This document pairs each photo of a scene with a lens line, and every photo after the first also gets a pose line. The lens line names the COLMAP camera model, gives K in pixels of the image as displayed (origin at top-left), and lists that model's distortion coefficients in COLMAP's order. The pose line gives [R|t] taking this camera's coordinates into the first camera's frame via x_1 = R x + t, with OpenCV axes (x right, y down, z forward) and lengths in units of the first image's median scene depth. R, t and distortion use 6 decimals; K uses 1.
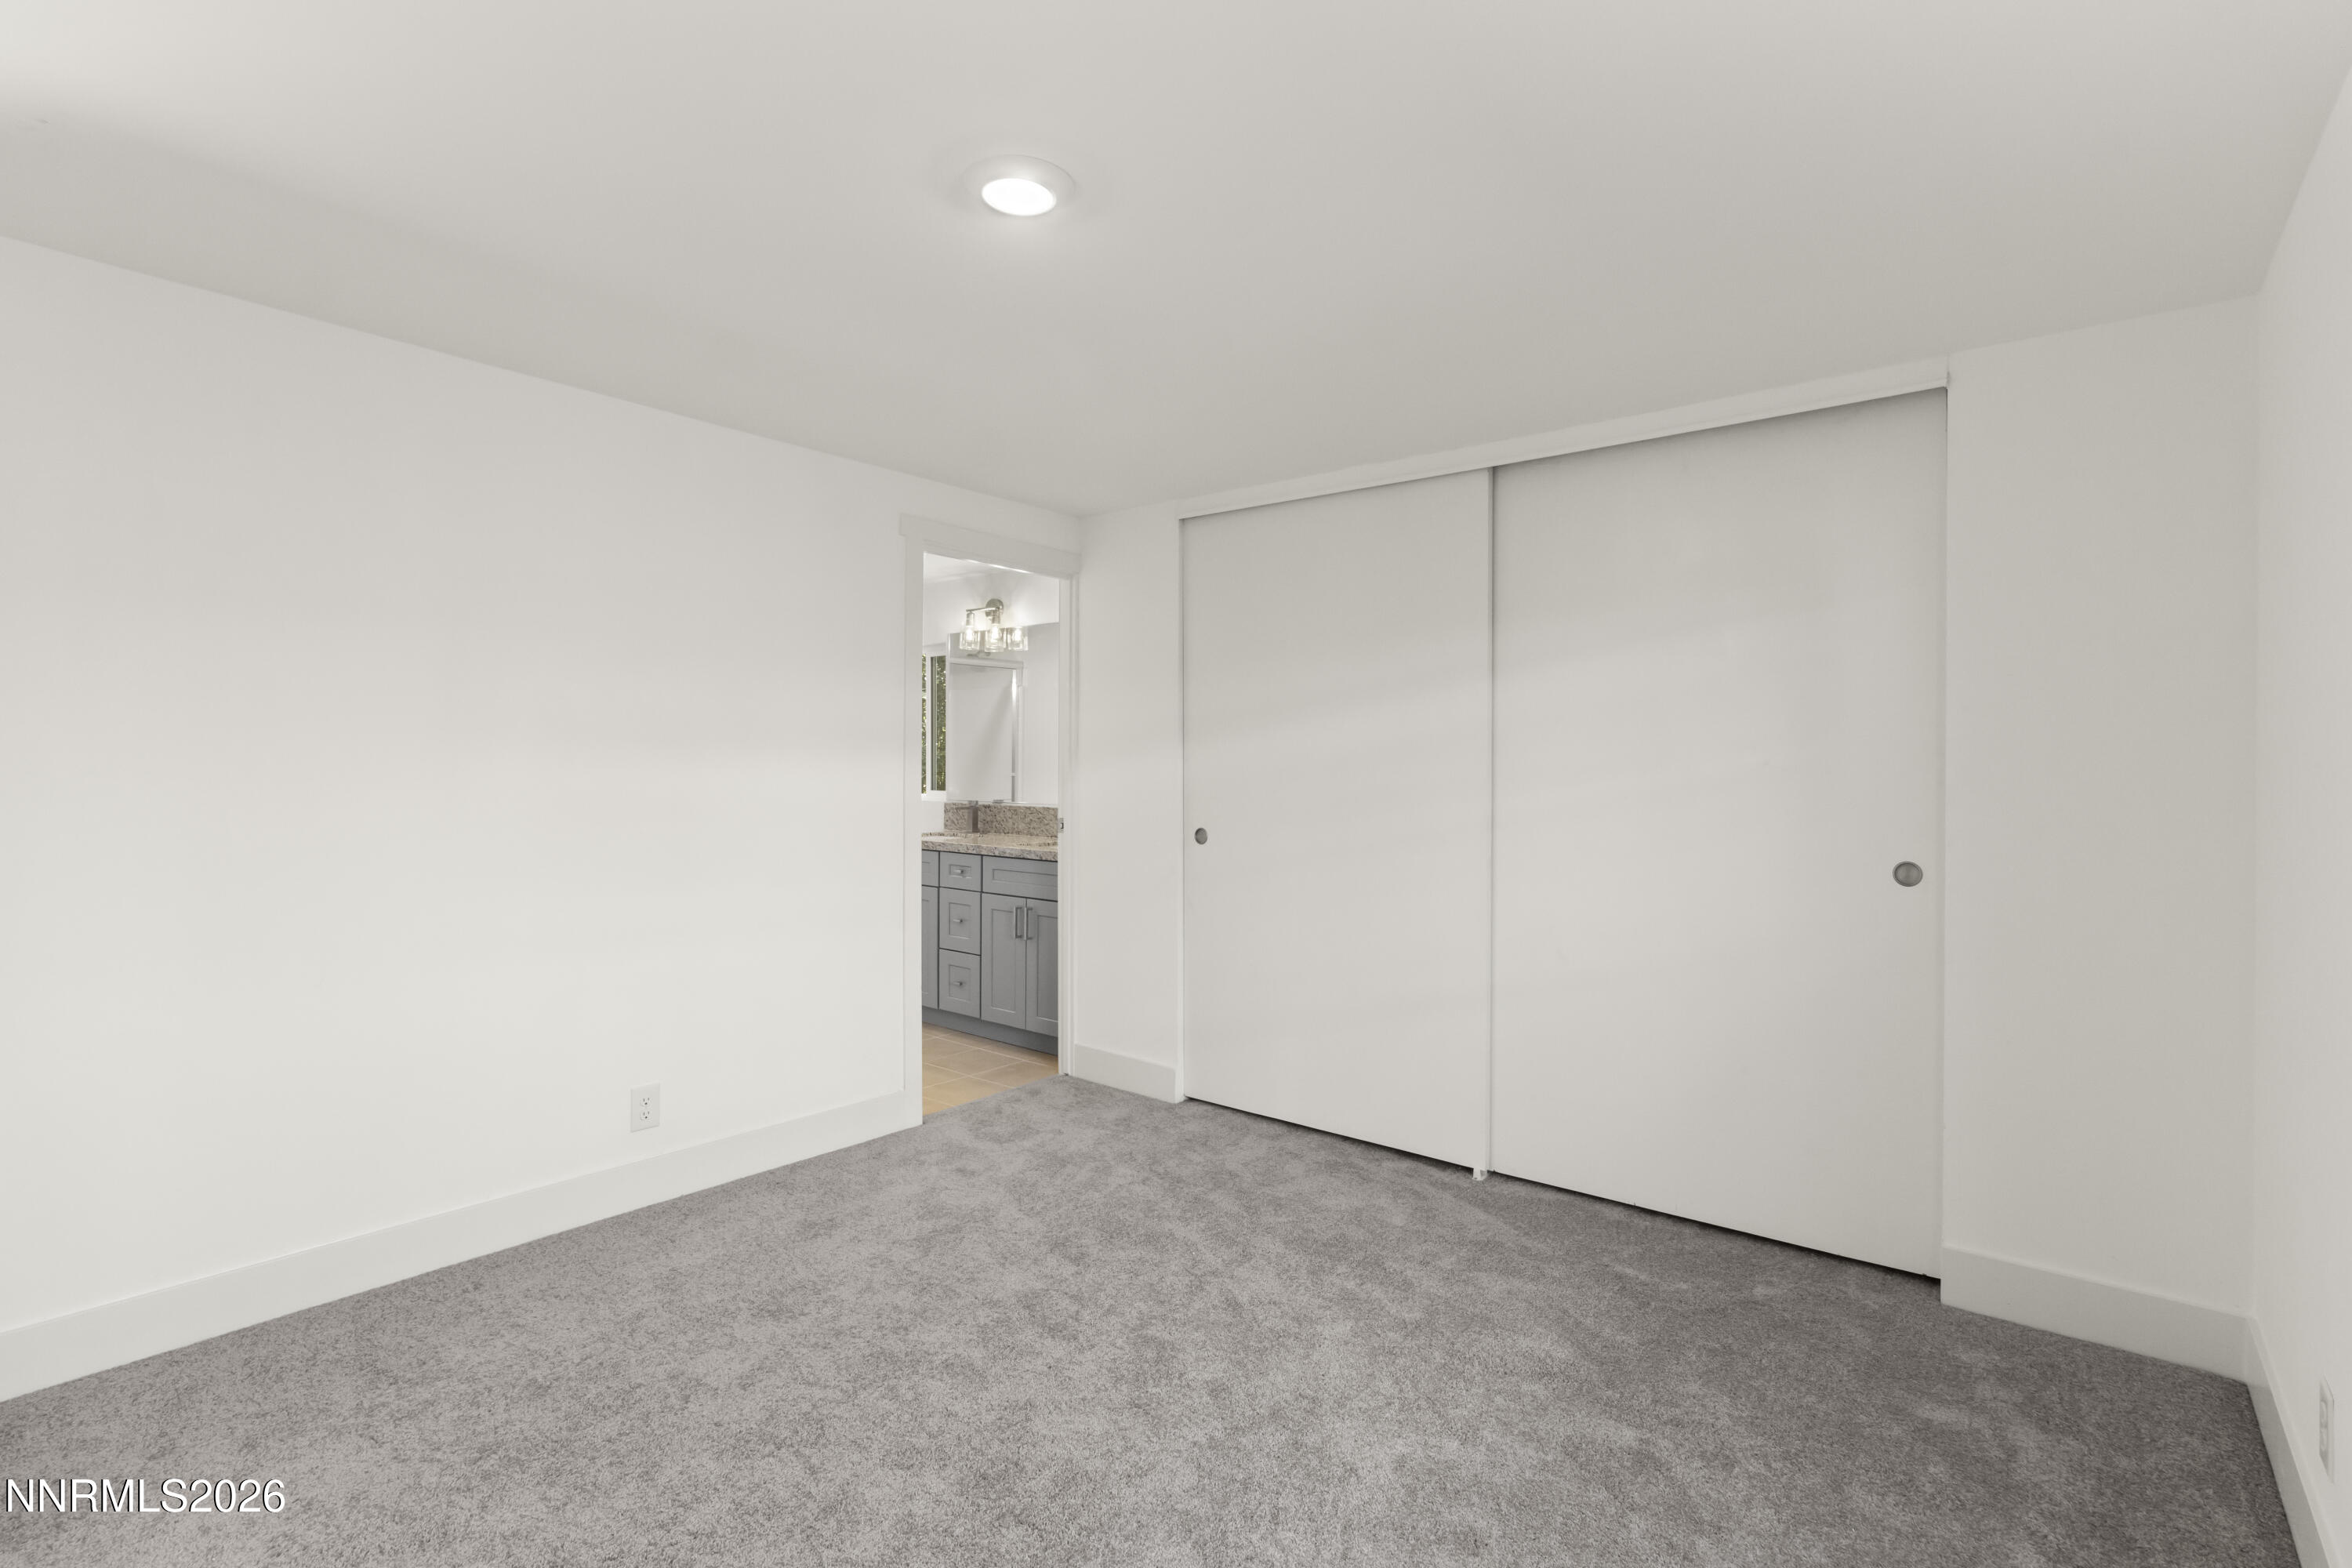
lens RADIAL K [[1093.6, 0, 1195.2], [0, 1093.6, 786.9], [0, 0, 1]] dist [0.003023, -0.001371]
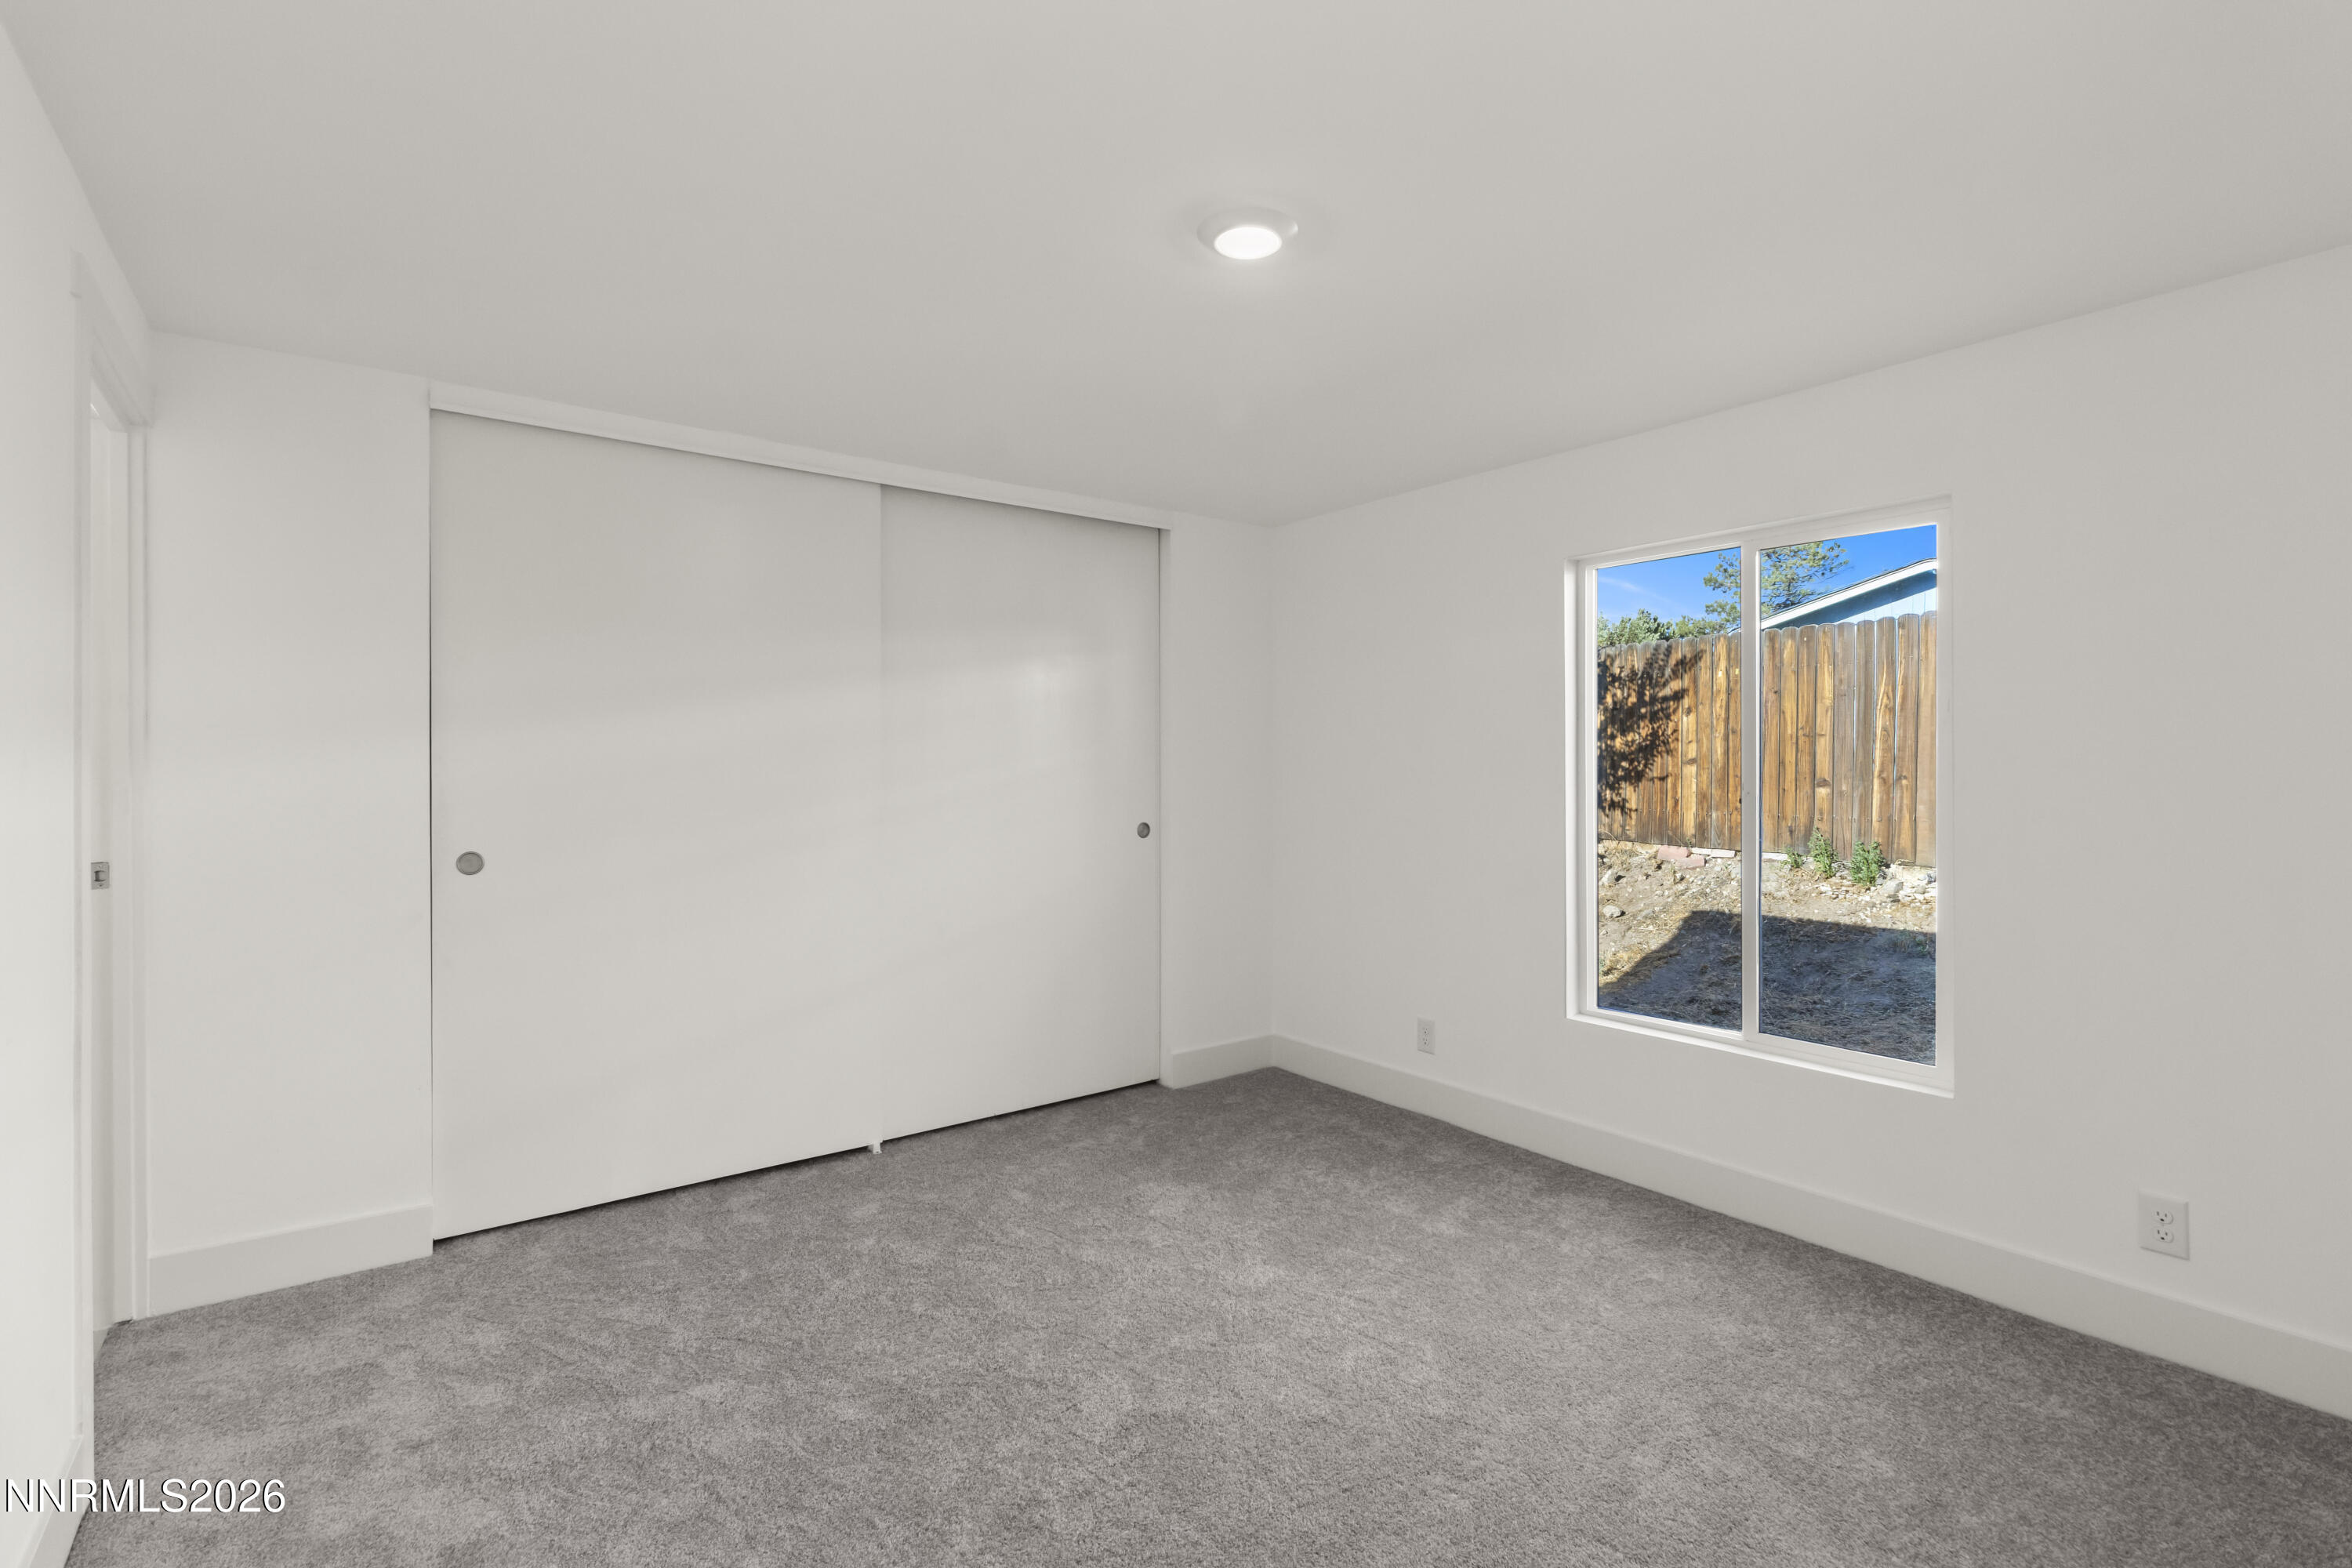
lens RADIAL K [[1093.6, 0, 1183.2], [0, 1093.6, 773.1], [0, 0, 1]] dist [0.003023, -0.001371]
pose [[0.235284, -0.013973, 0.971826, -0.686970], [0.017542, 0.999795, 0.010128, -0.014470], [-0.971768, 0.014665, 0.235481, 0.450472]]
